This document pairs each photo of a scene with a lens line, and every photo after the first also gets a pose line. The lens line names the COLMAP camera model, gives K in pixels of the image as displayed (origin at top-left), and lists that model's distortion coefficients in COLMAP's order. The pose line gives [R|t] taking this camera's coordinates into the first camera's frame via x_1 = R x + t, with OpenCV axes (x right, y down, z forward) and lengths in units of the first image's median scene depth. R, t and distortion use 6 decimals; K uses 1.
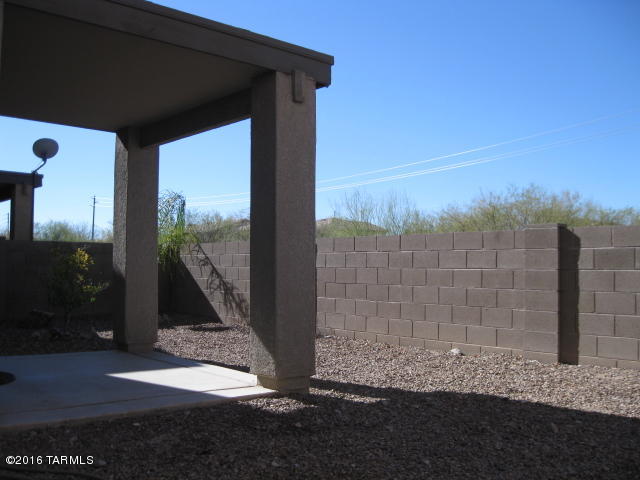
lens RADIAL K [[667.9, 0, 314.5], [0, 667.9, 238.2], [0, 0, 1]] dist [-0.104769, 0.000000]
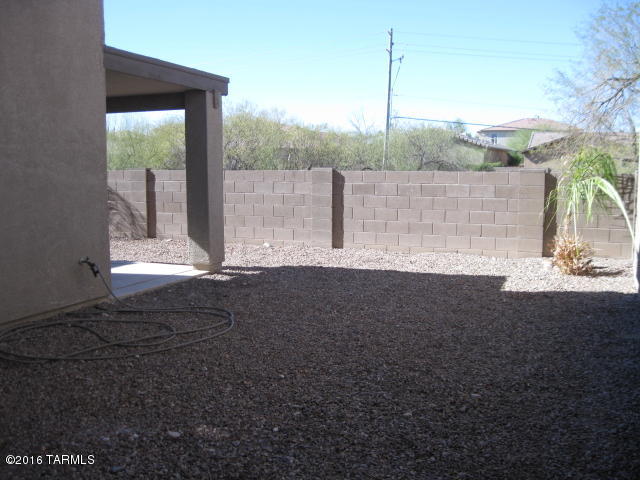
lens RADIAL K [[667.9, 0, 320.1], [0, 667.9, 243.5], [0, 0, 1]] dist [-0.104769, 0.000000]
pose [[0.889651, -0.060462, 0.452620, -0.478545], [-0.013887, 0.987155, 0.159162, -0.109122], [-0.456429, -0.147884, 0.877384, -0.570624]]
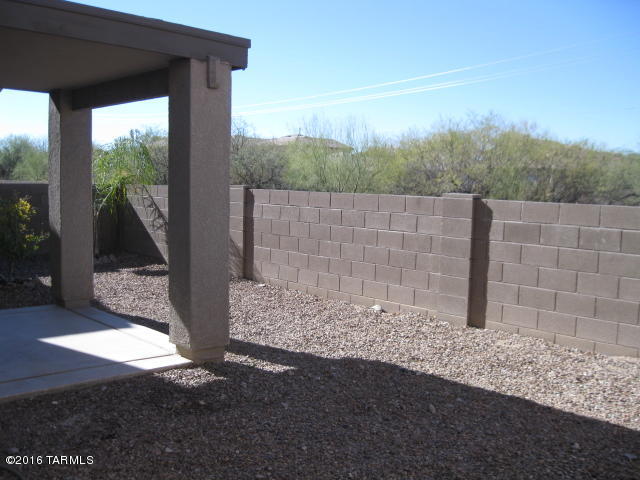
lens RADIAL K [[667.9, 0, 308.3], [0, 667.9, 241.2], [0, 0, 1]] dist [-0.104769, 0.000000]
pose [[0.999116, 0.011646, 0.040387, 0.068871], [-0.017005, 0.990699, 0.135007, -0.090189], [-0.038439, -0.135574, 0.990021, -0.043943]]
